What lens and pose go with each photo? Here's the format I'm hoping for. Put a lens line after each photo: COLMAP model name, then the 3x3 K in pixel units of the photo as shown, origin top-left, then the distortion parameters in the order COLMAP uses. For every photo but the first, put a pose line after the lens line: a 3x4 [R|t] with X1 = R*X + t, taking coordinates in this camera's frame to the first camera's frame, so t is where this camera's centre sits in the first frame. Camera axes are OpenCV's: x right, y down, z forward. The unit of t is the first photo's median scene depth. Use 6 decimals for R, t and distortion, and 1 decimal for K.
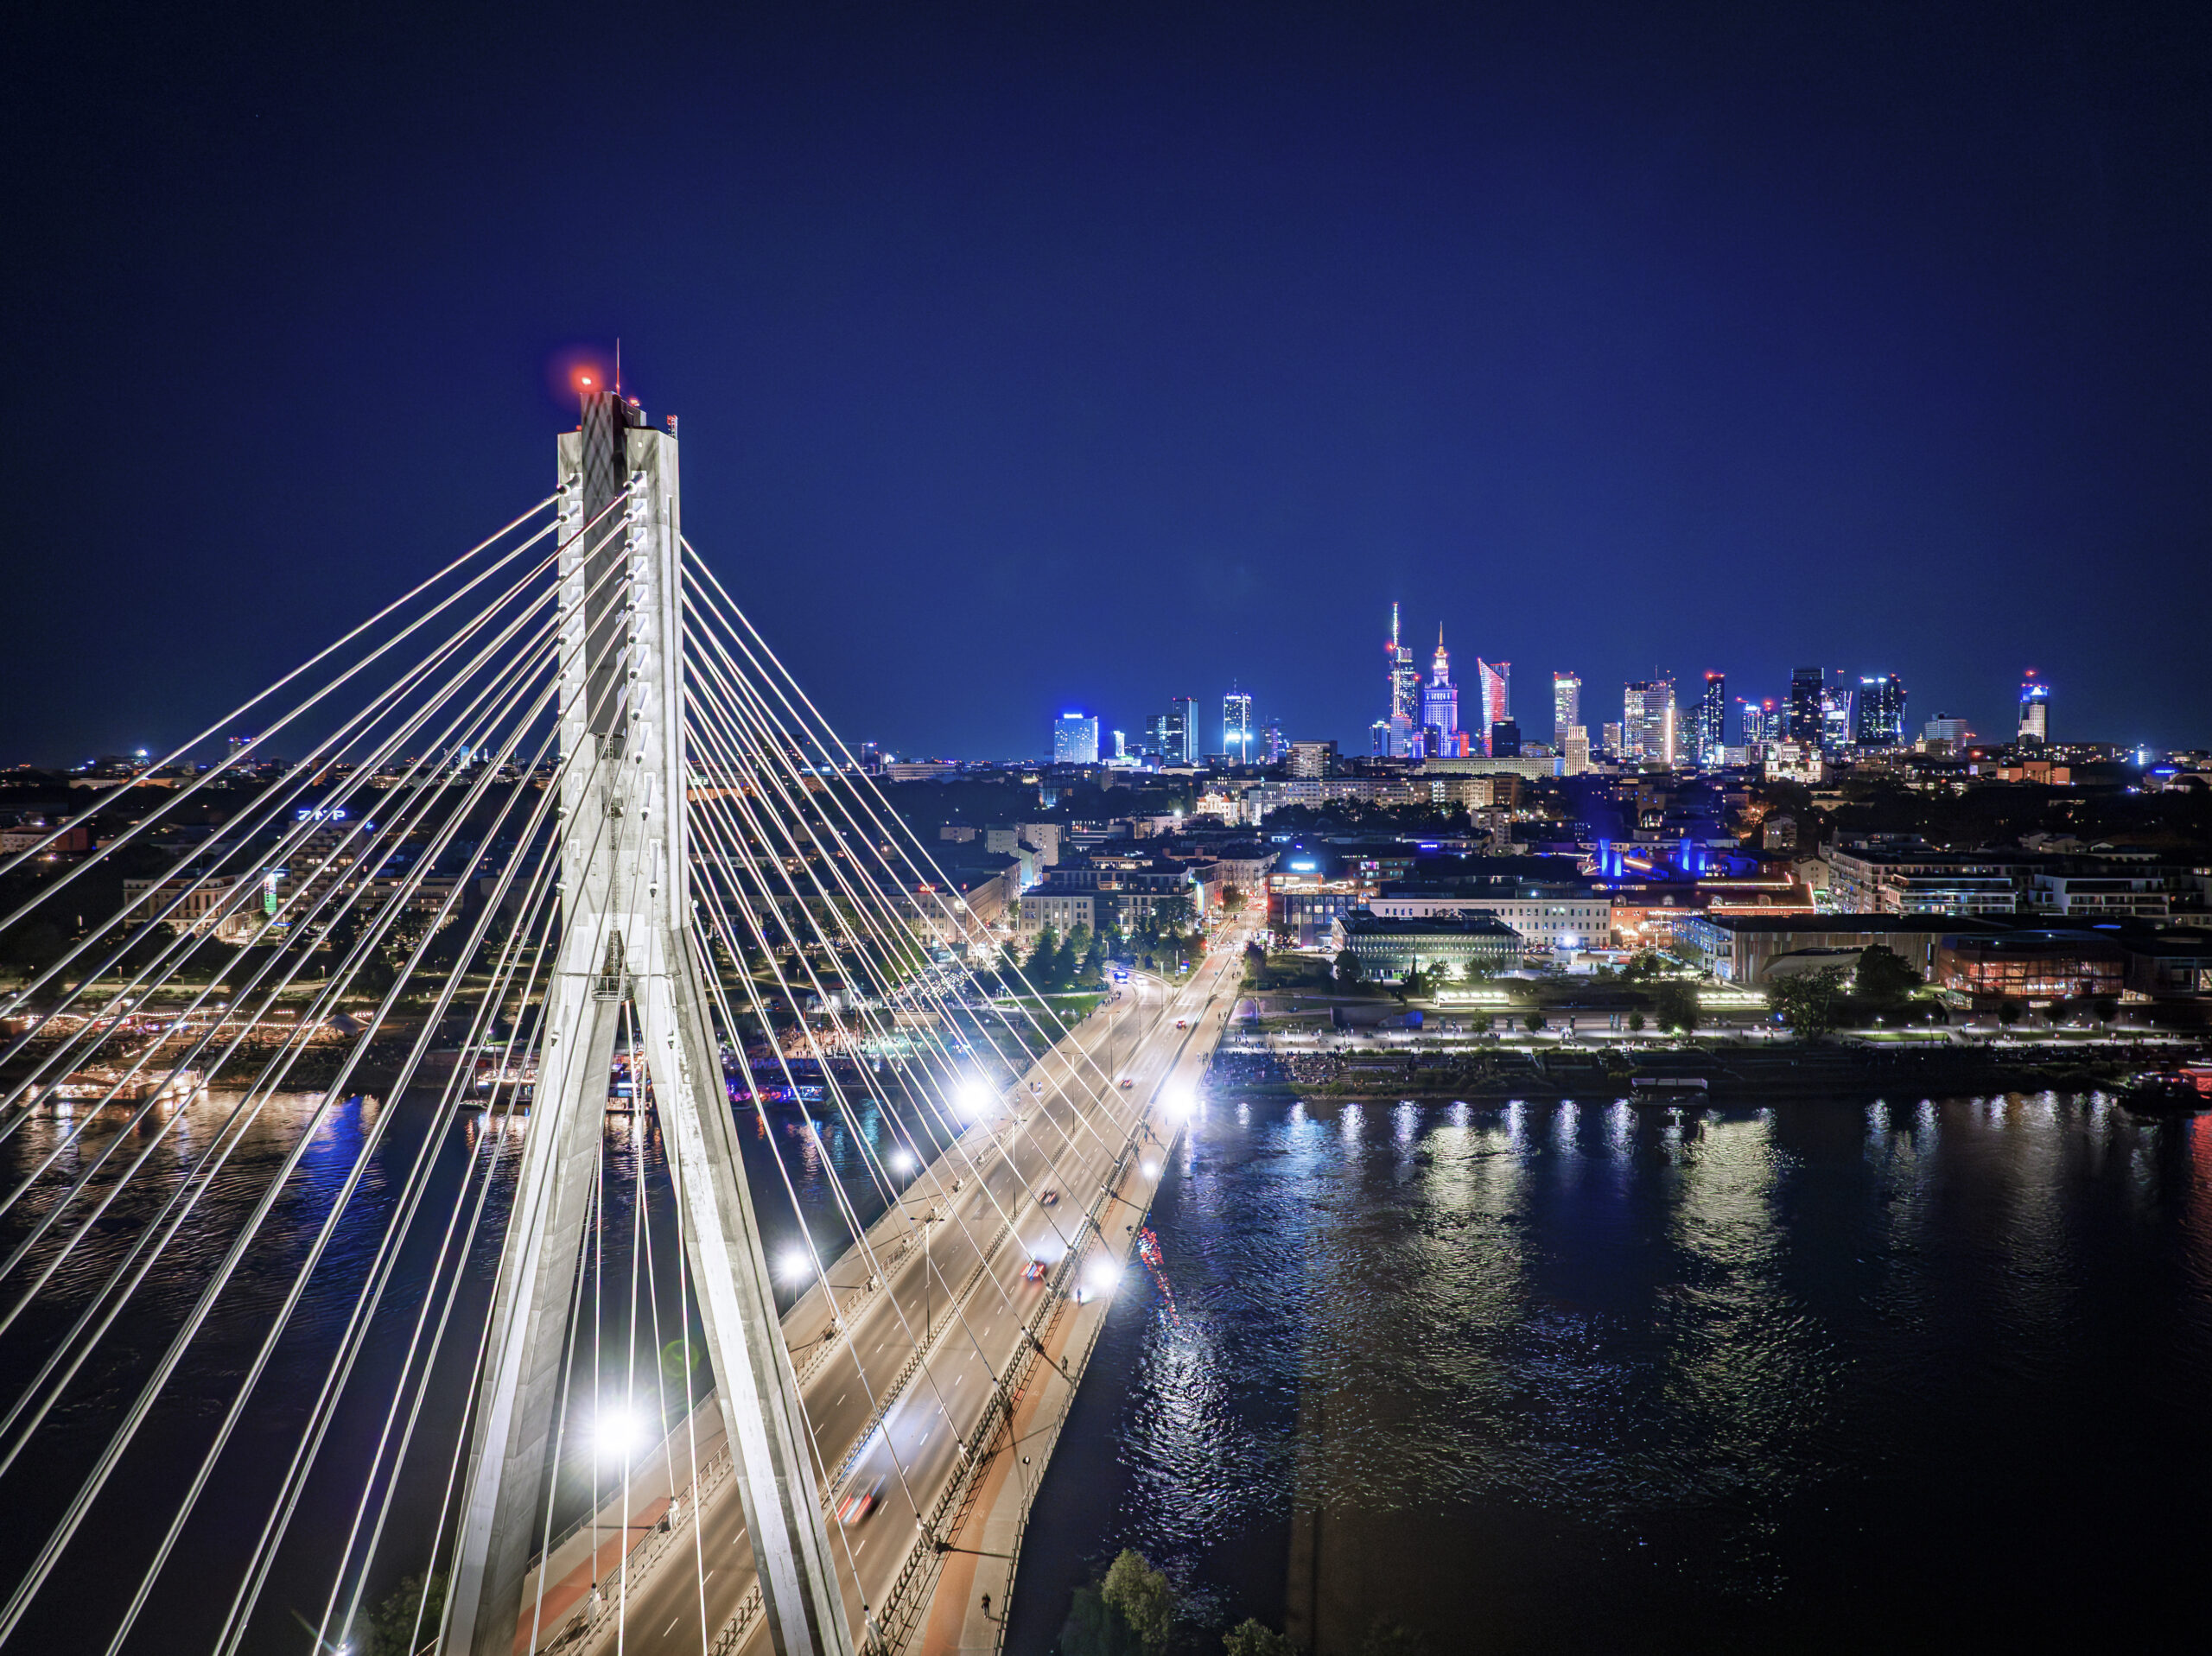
lens RADIAL K [[1620.1, 0, 1106.0], [0, 1620.1, 828.0], [0, 0, 1]] dist [-0.003641, -0.000952]
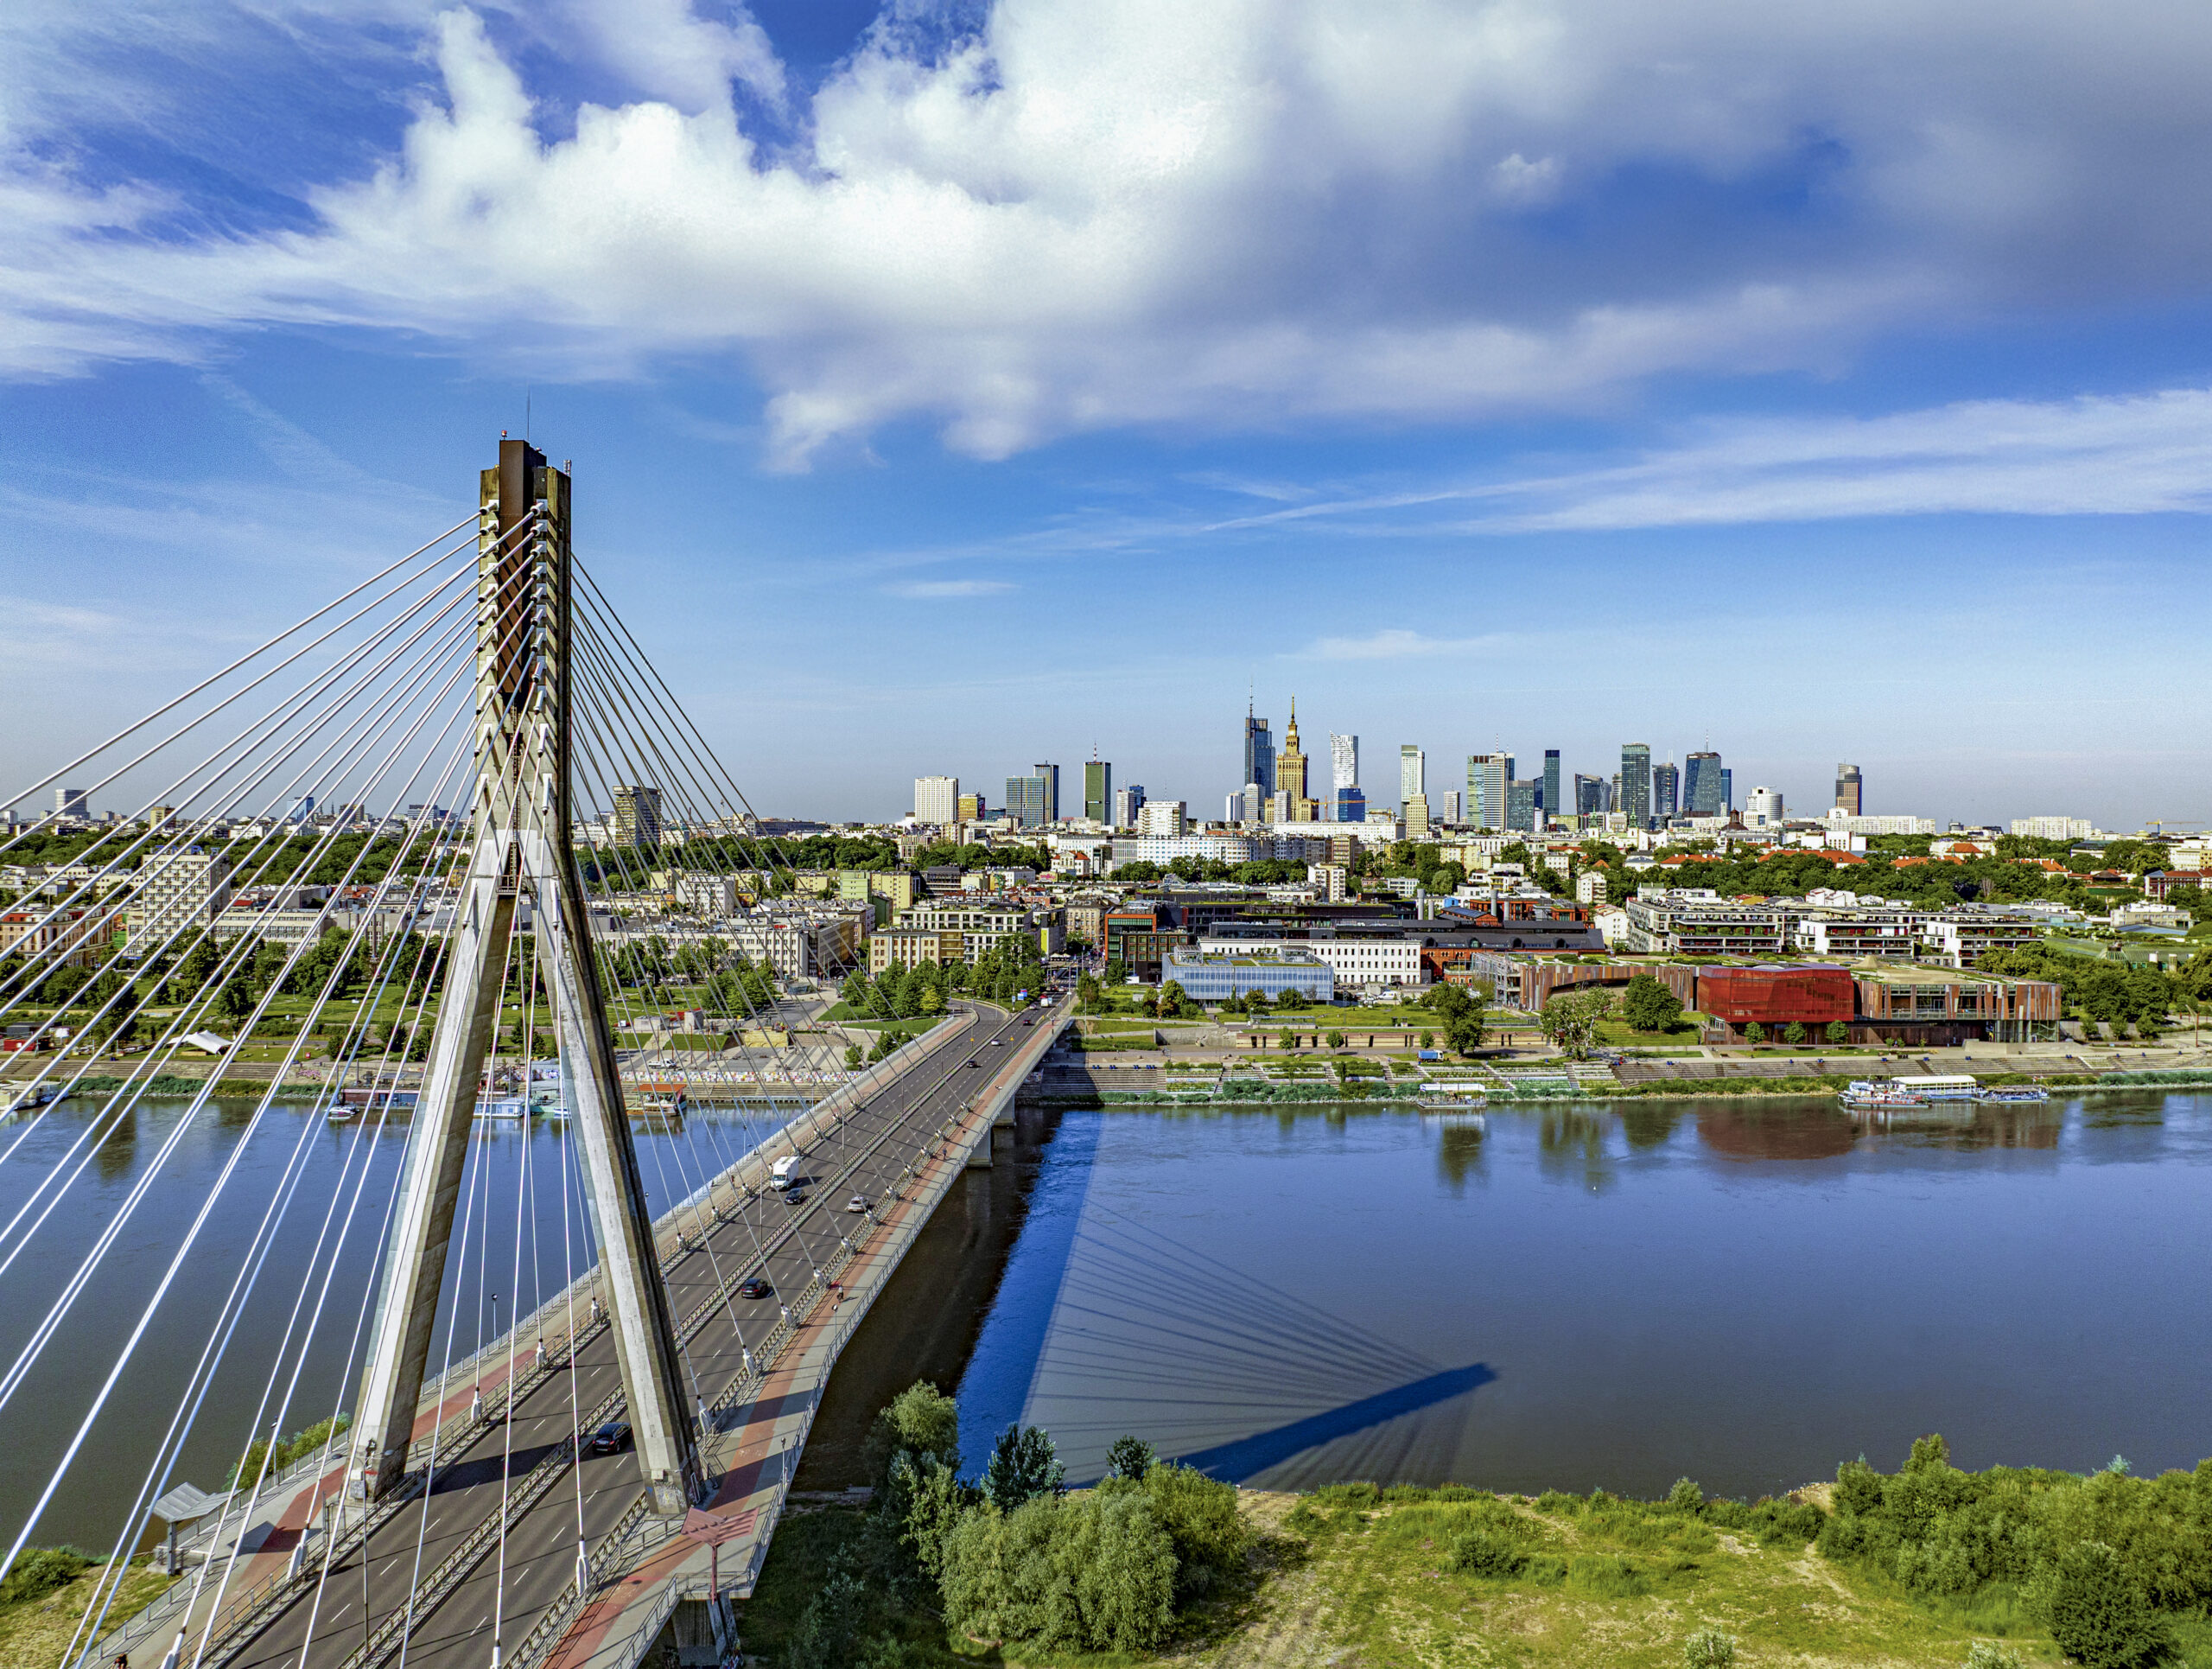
lens RADIAL K [[1620.6, 0, 1106.0], [0, 1620.6, 834.5], [0, 0, 1]] dist [-0.003641, -0.000952]
pose [[0.996479, 0.012530, 0.082897, 0.050676], [-0.009294, 0.999184, -0.039310, 0.076082], [-0.083322, 0.038401, 0.995783, -0.261015]]
